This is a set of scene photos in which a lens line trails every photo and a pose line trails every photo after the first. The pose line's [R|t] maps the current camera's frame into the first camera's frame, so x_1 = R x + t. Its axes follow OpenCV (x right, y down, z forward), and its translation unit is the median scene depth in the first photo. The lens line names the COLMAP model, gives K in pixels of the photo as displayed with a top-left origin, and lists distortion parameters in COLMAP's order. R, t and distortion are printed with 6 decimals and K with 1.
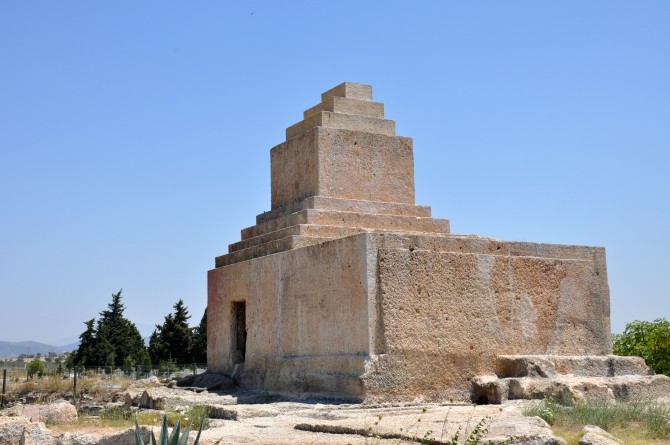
lens RADIAL K [[903.8, 0, 333.2], [0, 903.8, 221.3], [0, 0, 1]] dist [0.145936, 0.000000]
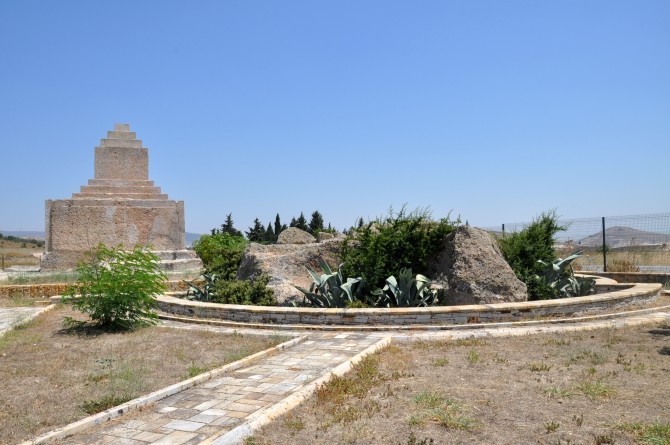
lens RADIAL K [[510.4, 0, 335.4], [0, 510.4, 222.7], [0, 0, 1]] dist [-0.123837, 0.081903]
pose [[0.990338, -0.016753, -0.137660, 0.706329], [0.030720, 0.994516, 0.099971, -0.024040], [0.135230, -0.103234, 0.985422, -0.109922]]
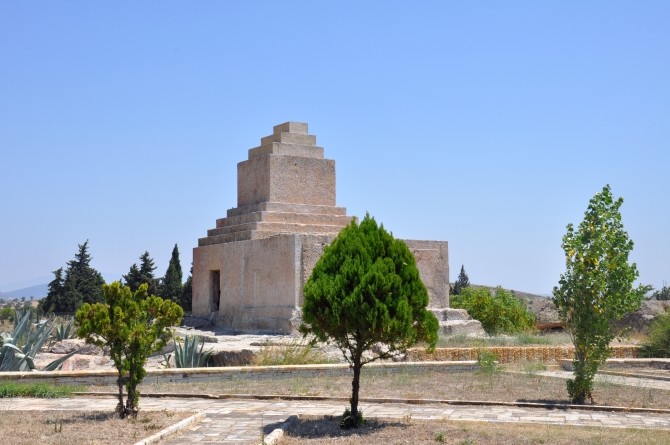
lens RADIAL K [[956.8, 0, 336.9], [0, 956.8, 220.9], [0, 0, 1]] dist [0.188128, 0.000000]
pose [[0.999080, 0.016295, 0.039678, 0.032050], [-0.018581, 0.998147, 0.057940, -0.087360], [-0.038660, -0.058624, 0.997531, -0.574834]]
